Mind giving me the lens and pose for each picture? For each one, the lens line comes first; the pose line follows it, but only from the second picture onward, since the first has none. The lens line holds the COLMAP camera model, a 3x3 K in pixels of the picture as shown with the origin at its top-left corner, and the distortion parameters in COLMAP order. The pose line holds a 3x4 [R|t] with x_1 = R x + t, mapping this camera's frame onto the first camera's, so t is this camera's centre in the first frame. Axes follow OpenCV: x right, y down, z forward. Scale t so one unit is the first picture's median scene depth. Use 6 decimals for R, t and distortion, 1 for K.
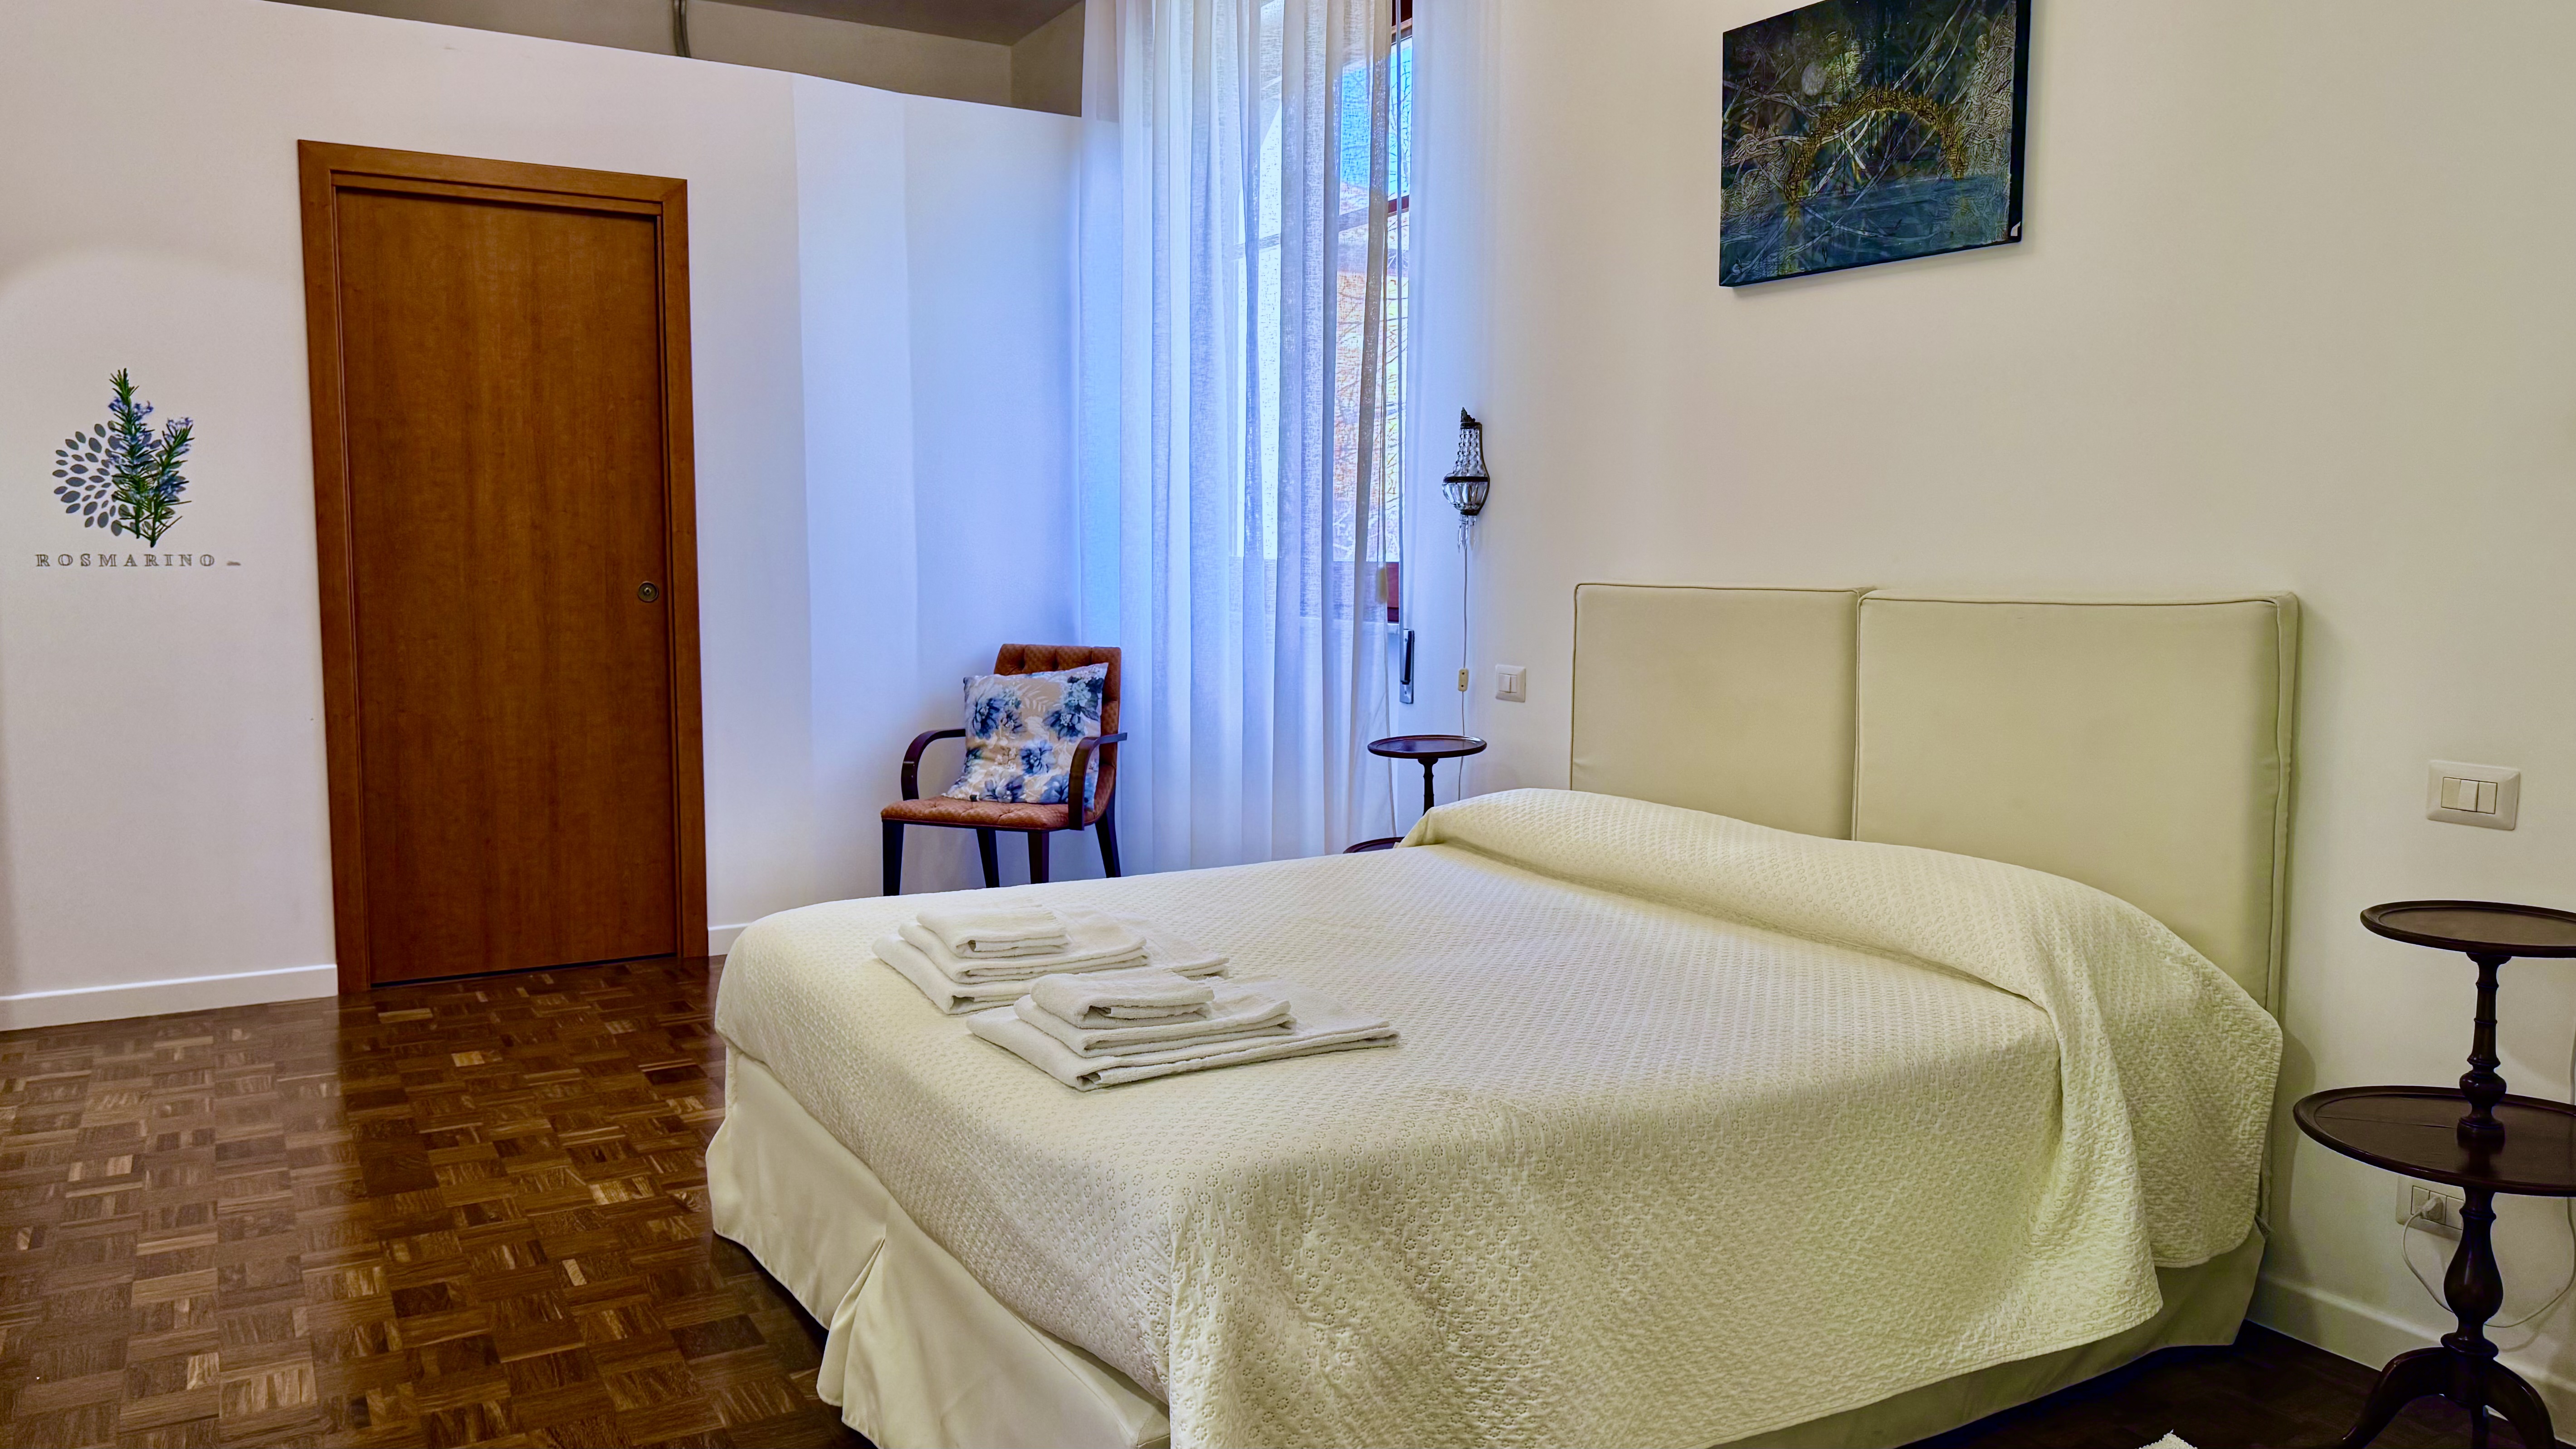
lens RADIAL K [[1812.2, 0, 1289.1], [0, 1812.2, 733.3], [0, 0, 1]] dist [0.064610, -0.082096]
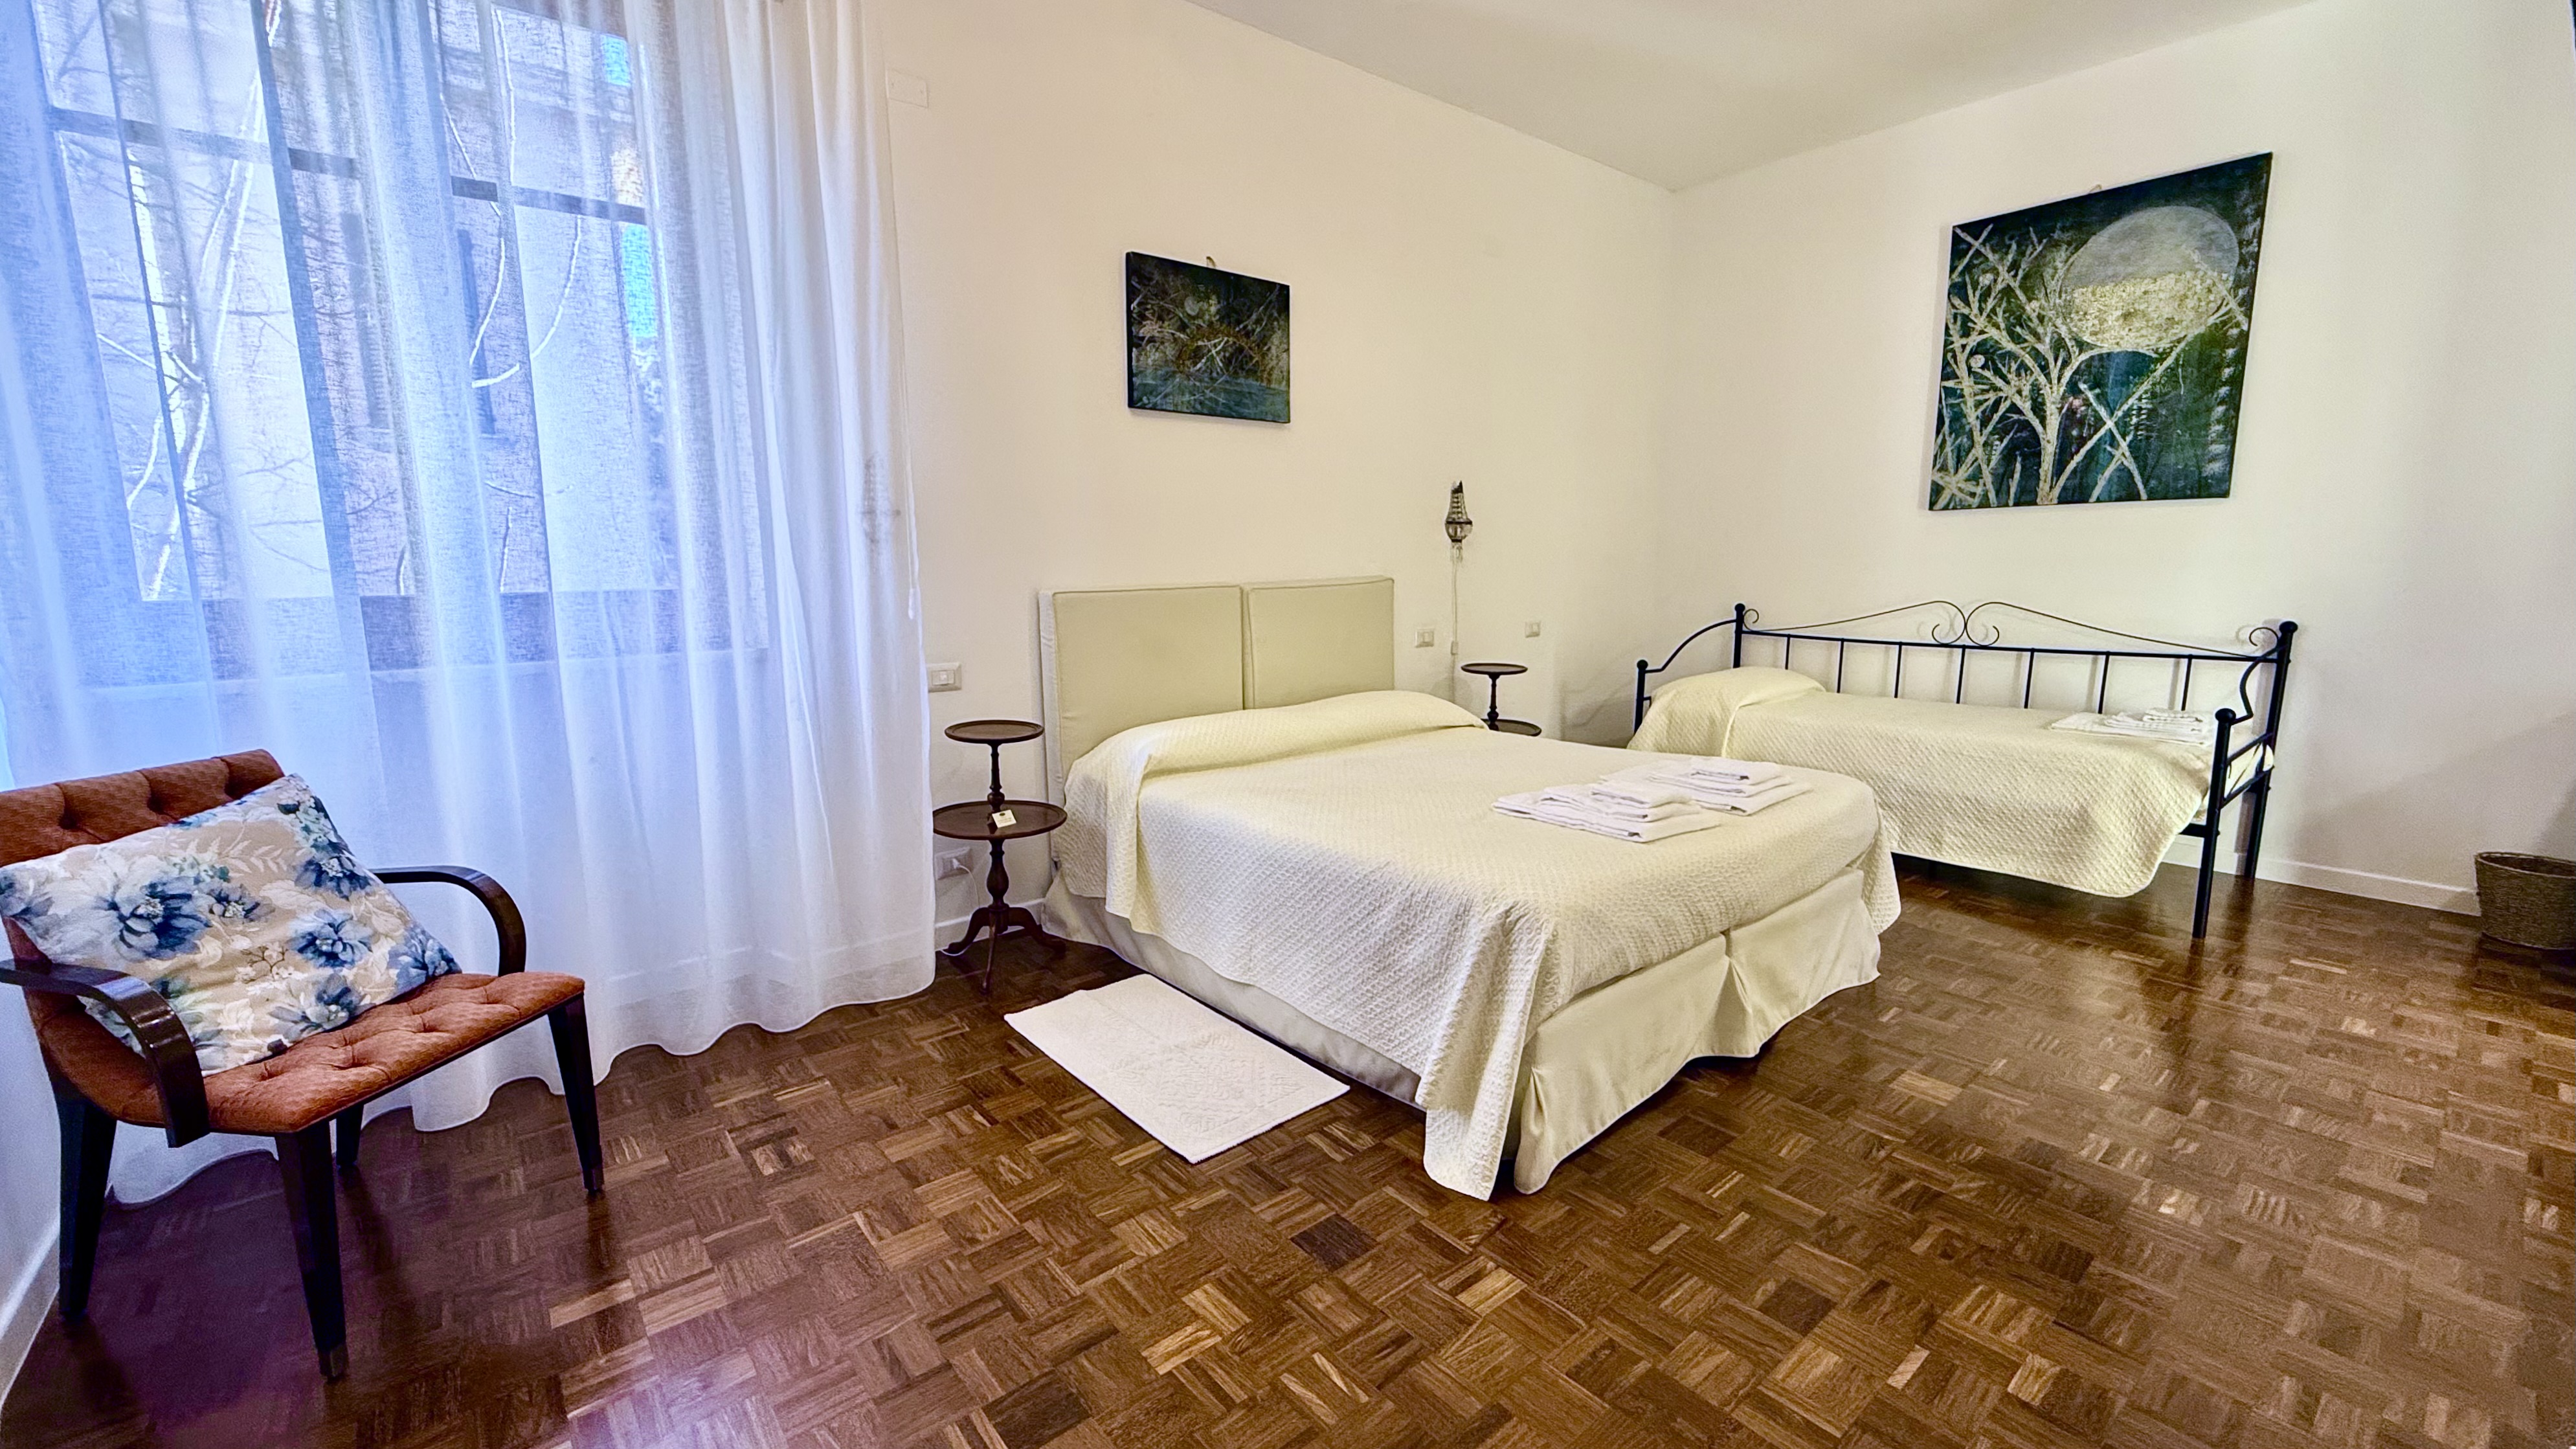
lens RADIAL K [[1040.5, 0, 1274.5], [0, 1040.5, 717.1], [0, 0, 1]] dist [0.001383, -0.000331]
pose [[-0.154612, -0.160903, 0.974785, -0.631682], [0.112616, 0.977348, 0.179188, -0.106239], [-0.981536, 0.137481, -0.132990, 0.879159]]
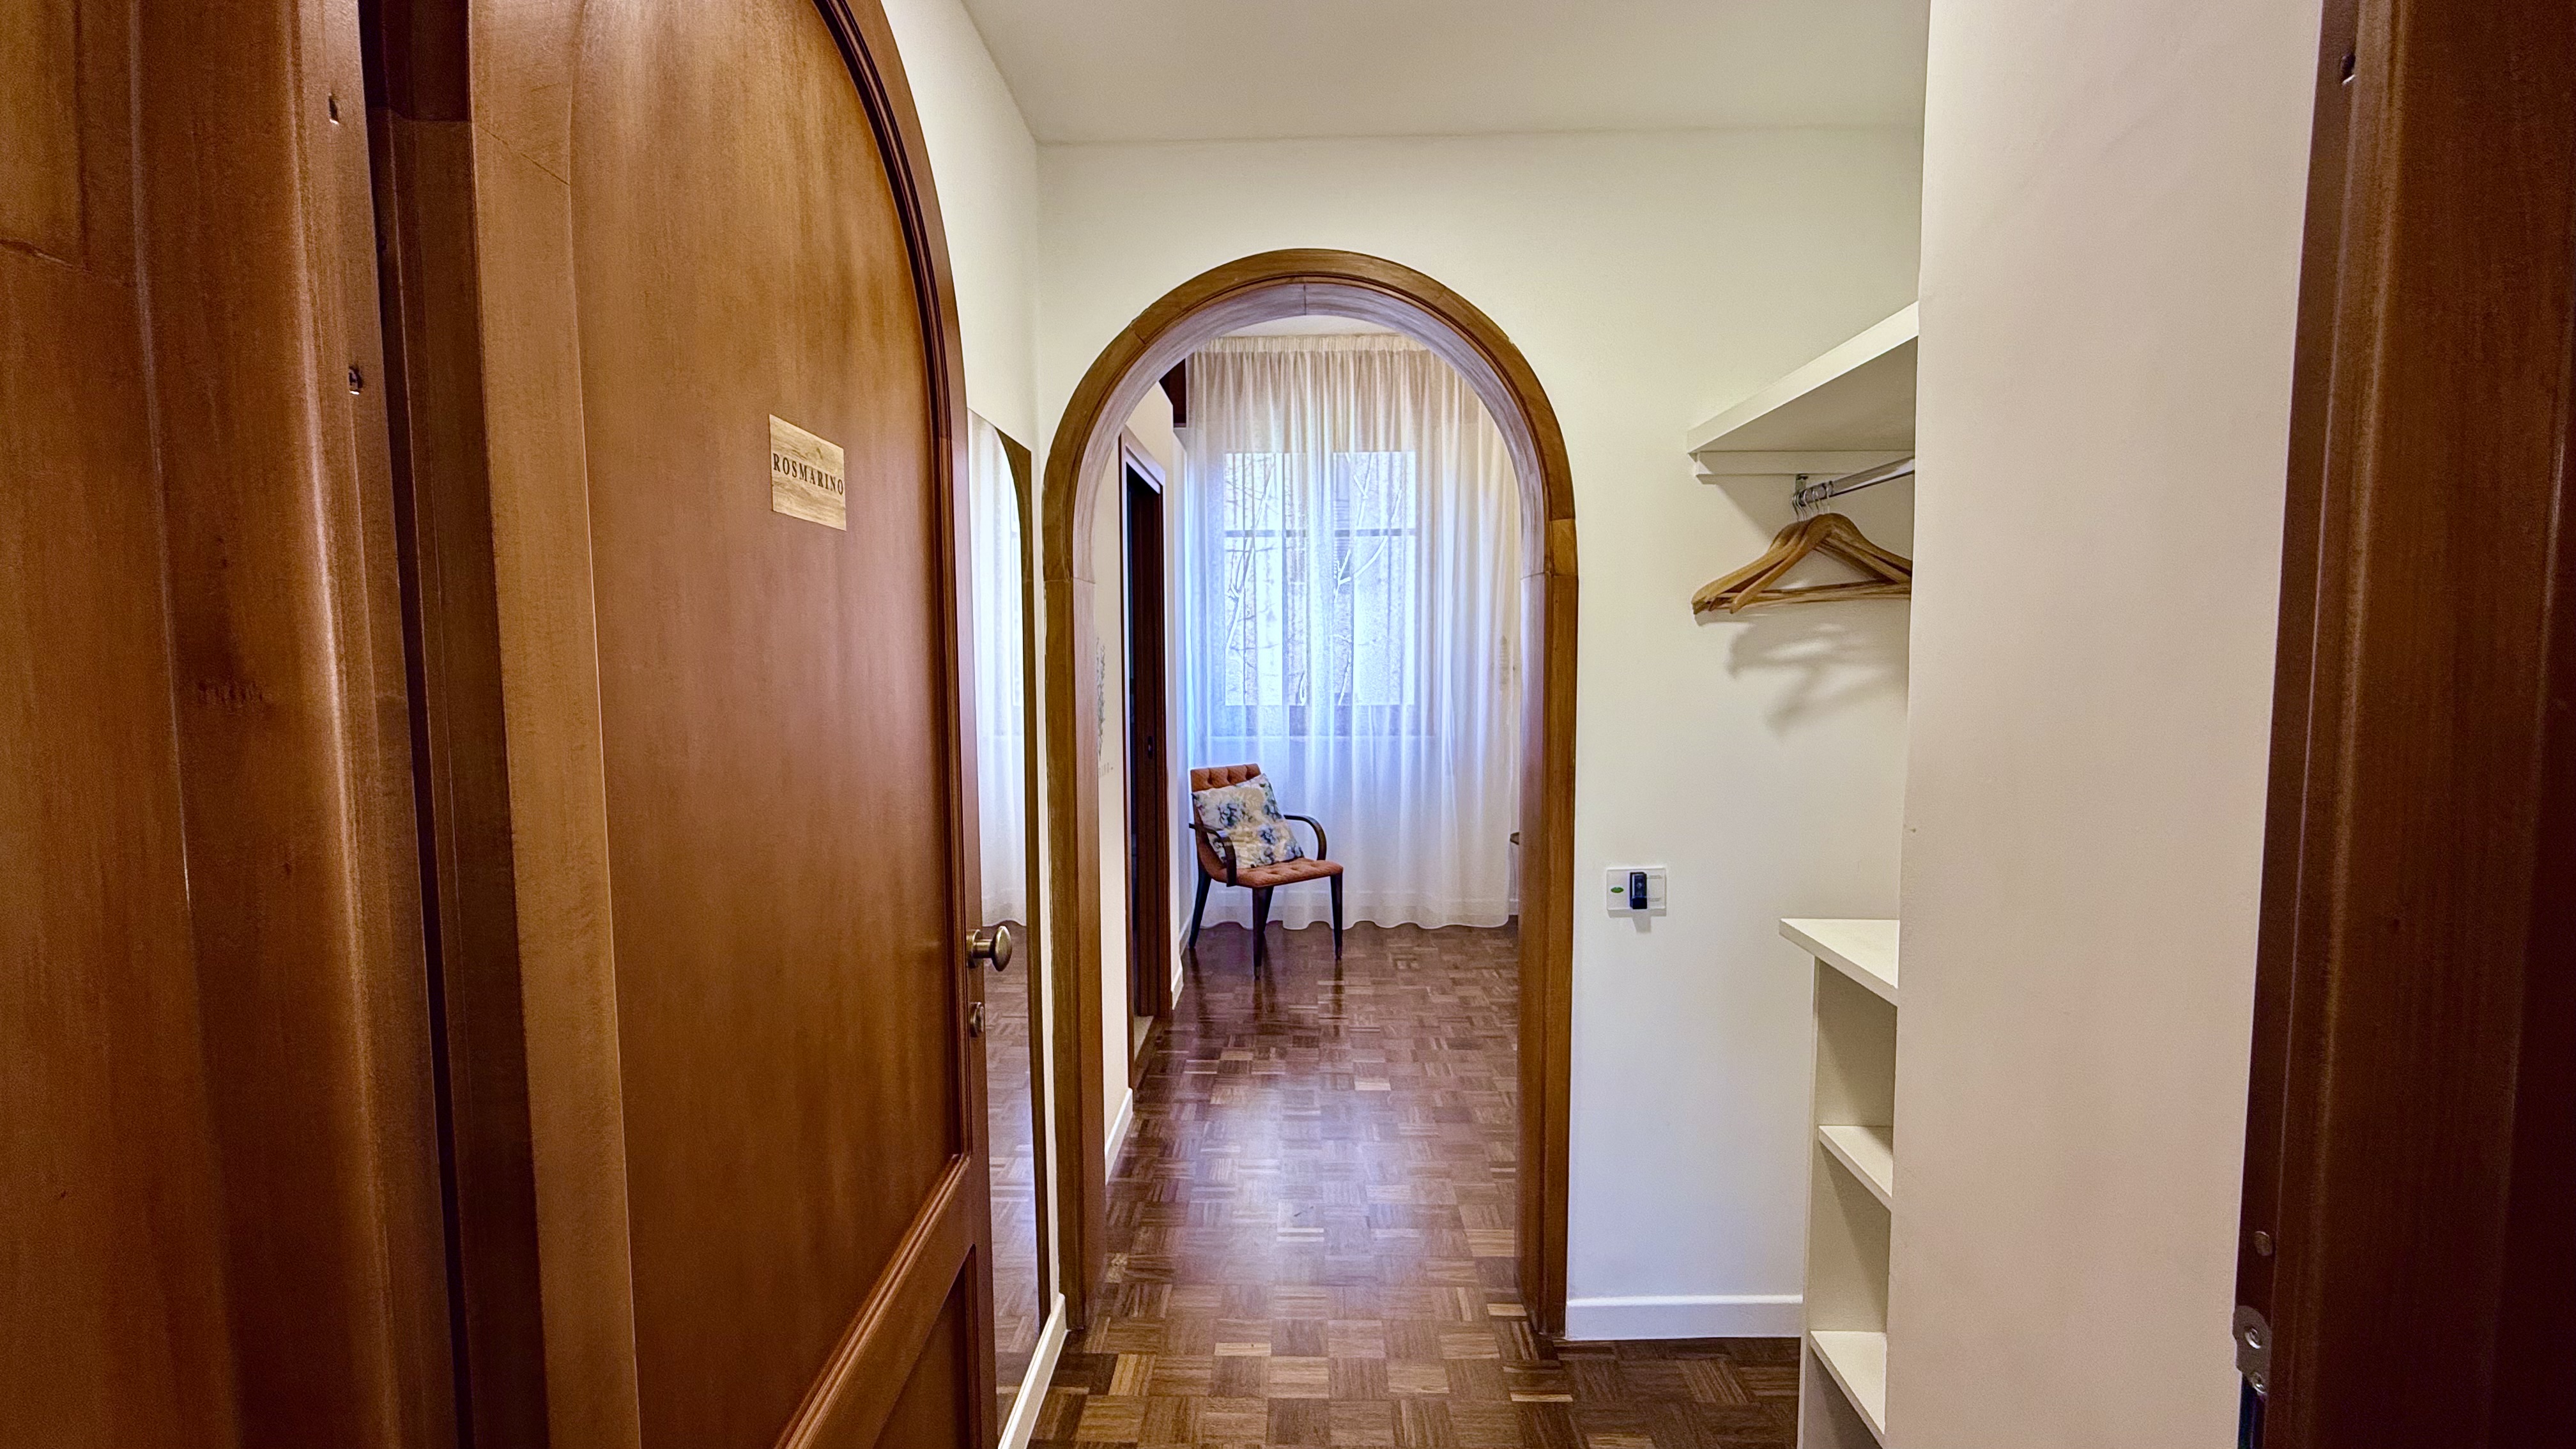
lens RADIAL K [[1010.6, 0, 1286.4], [0, 1010.6, 717.7], [0, 0, 1]] dist [-0.001486, 0.000066]
pose [[0.521176, -0.066736, 0.850836, -1.106462], [0.098022, 0.995021, 0.018002, -0.131535], [-0.847801, 0.074018, 0.525123, 0.599989]]
